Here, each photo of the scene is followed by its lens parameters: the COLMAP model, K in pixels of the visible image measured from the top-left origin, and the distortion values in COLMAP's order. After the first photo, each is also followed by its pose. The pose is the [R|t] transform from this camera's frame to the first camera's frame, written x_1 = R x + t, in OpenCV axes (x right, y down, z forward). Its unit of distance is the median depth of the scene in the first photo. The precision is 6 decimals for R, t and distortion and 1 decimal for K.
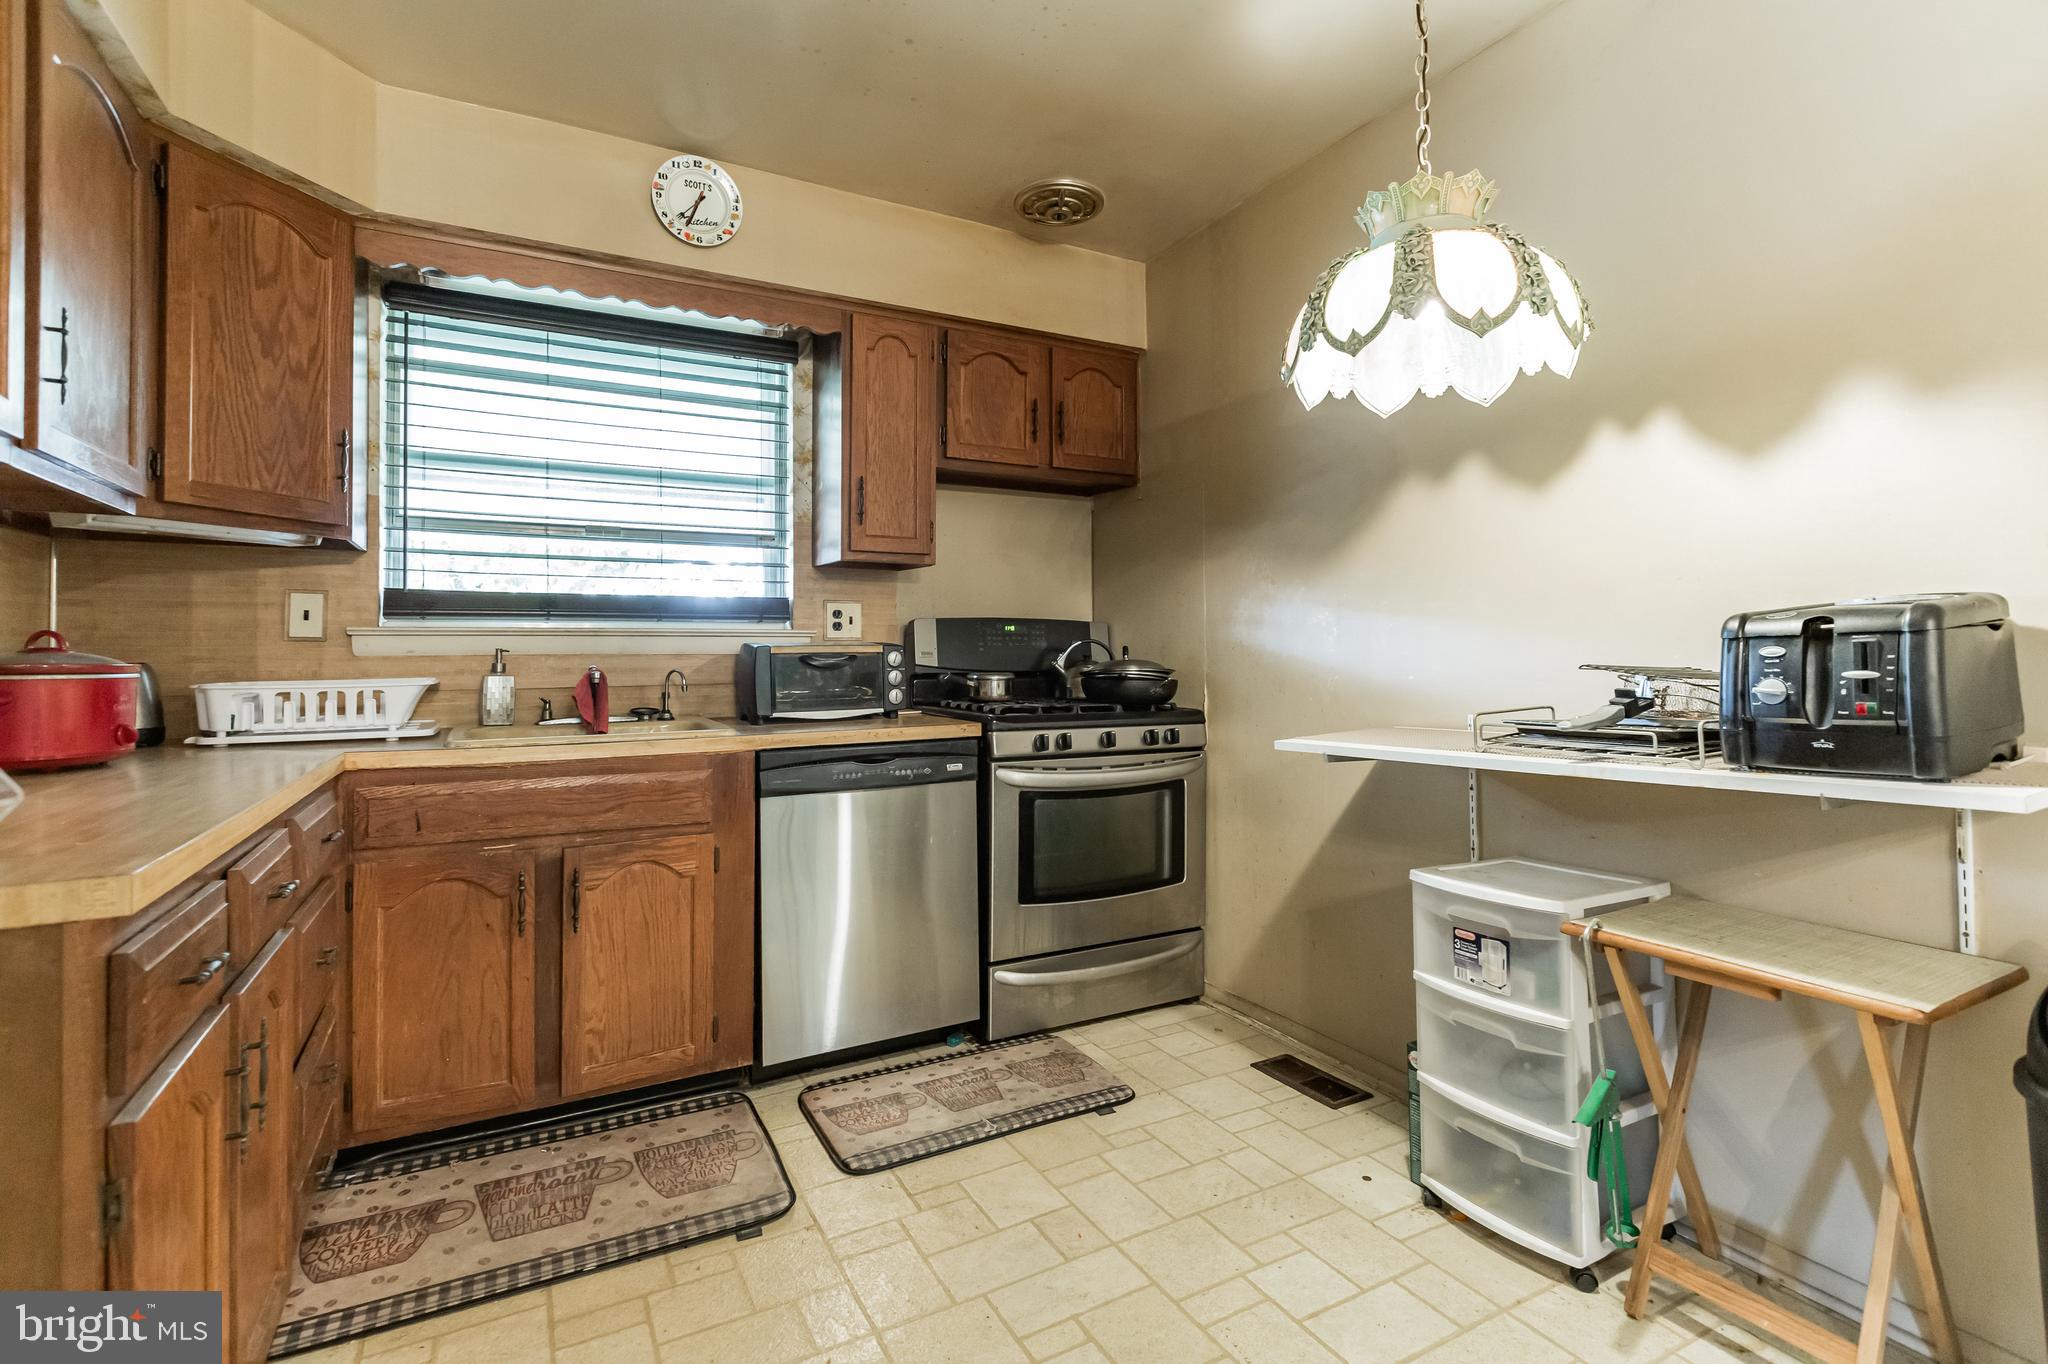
lens RADIAL K [[955.1, 0, 1028.7], [0, 955.1, 632.2], [0, 0, 1]] dist [0.000391, 0.000064]
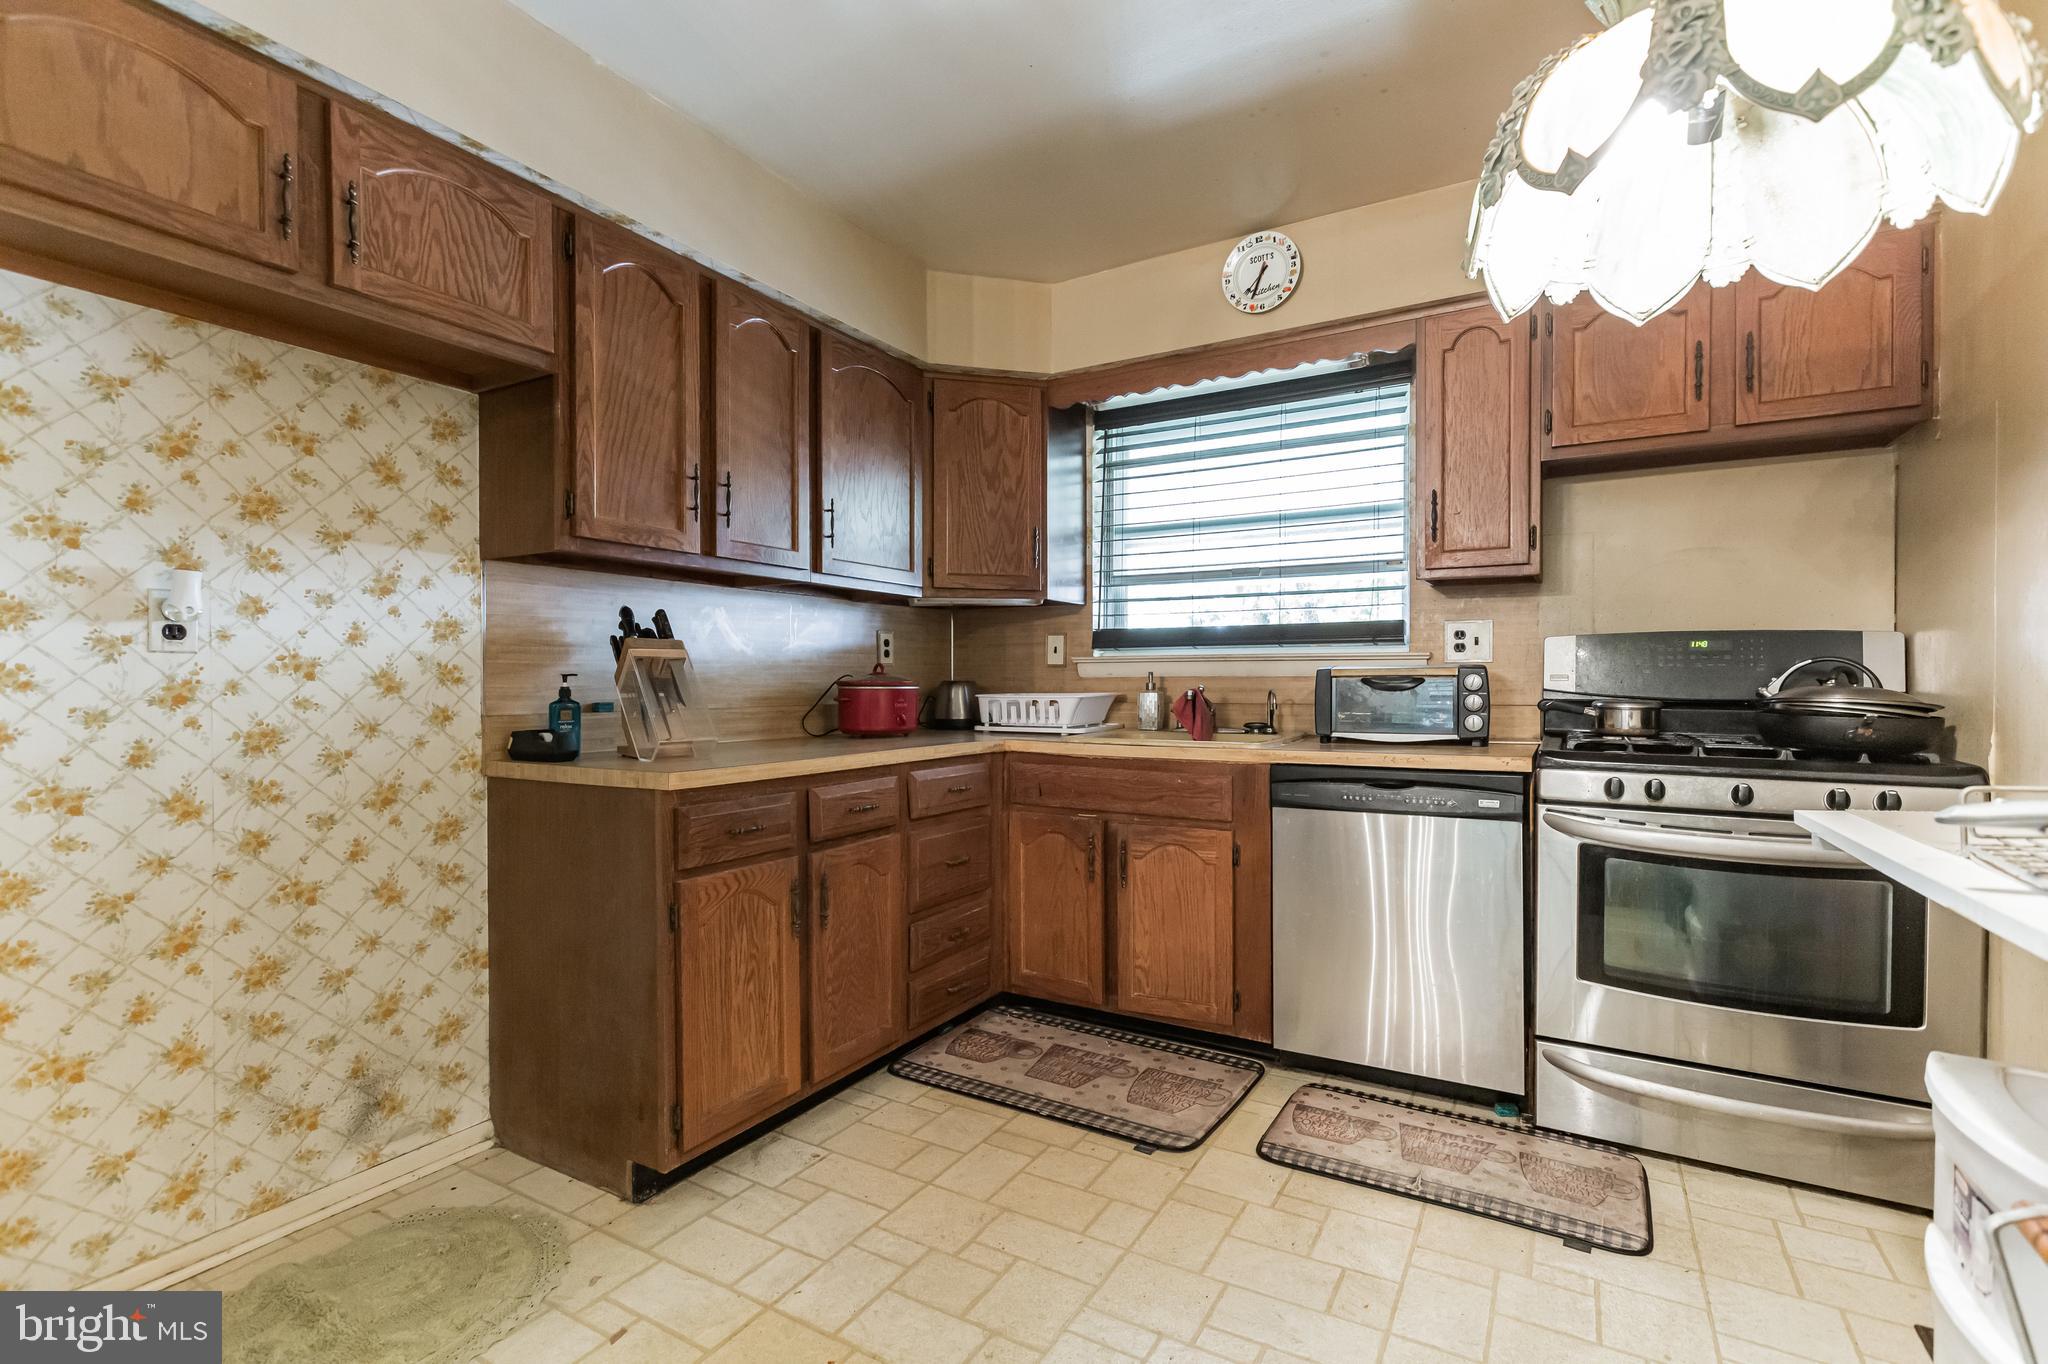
lens RADIAL K [[933.2, 0, 1024.0], [0, 933.2, 682.0], [0, 0, 1]] dist [-0.000999, 0.000526]
pose [[0.518273, 0.007934, -0.855178, 0.506522], [0.018055, 0.999633, 0.020217, 0.002317], [0.855025, -0.025918, 0.517939, 0.205905]]
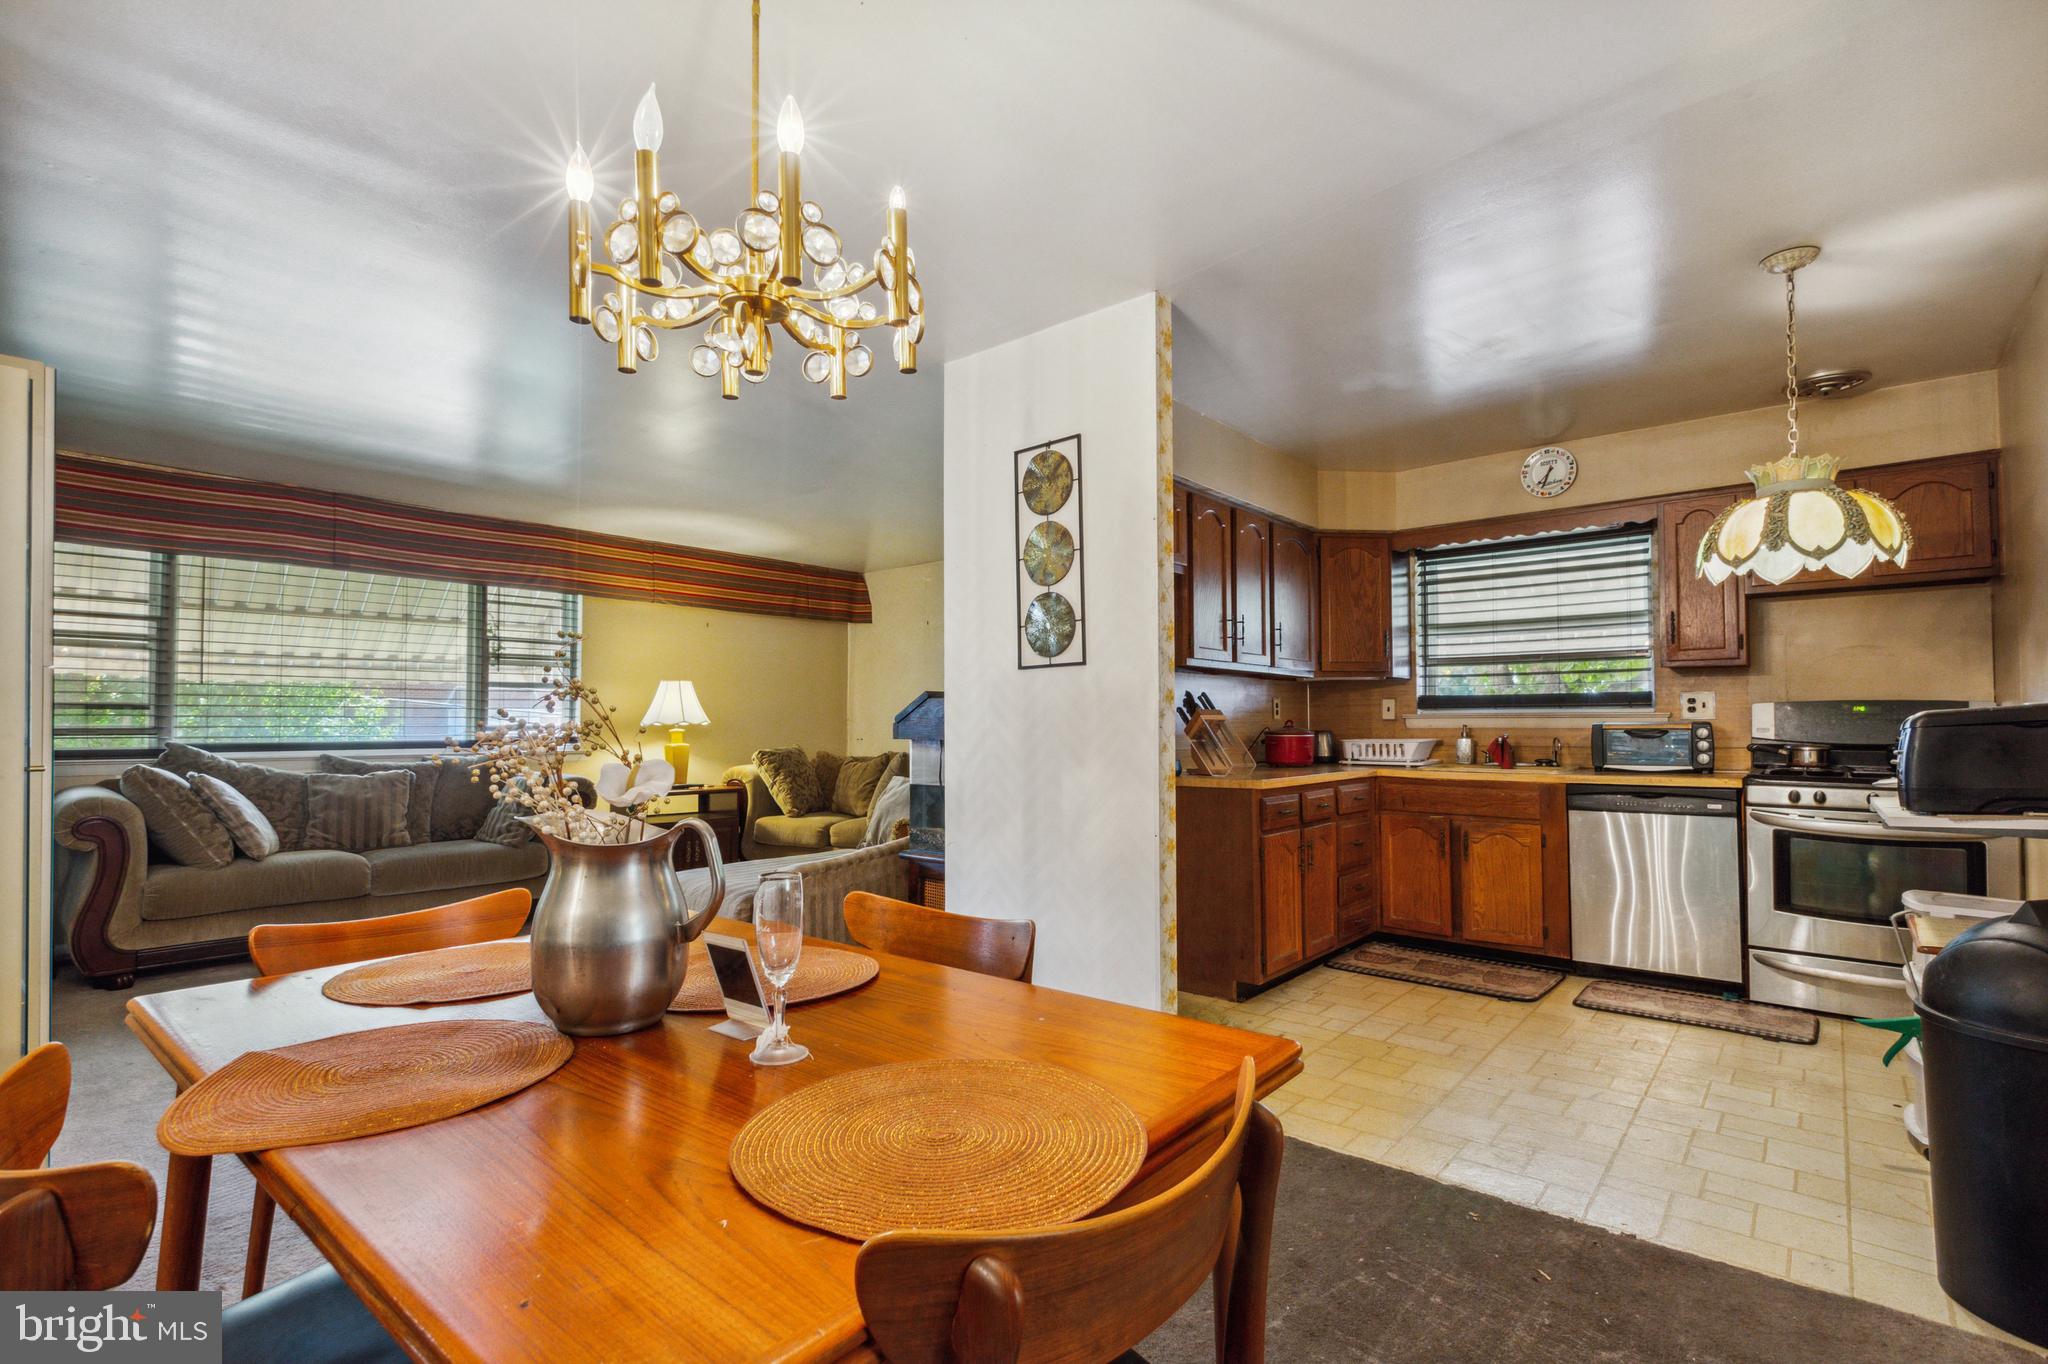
lens RADIAL K [[952.0, 0, 1049.2], [0, 952.0, 693.4], [0, 0, 1]] dist [-0.000967, -0.000300]
pose [[0.384848, -0.023342, -0.922685, 1.023848], [0.021572, 0.999635, -0.016291, -0.037909], [0.922728, -0.013635, 0.385211, -0.598287]]
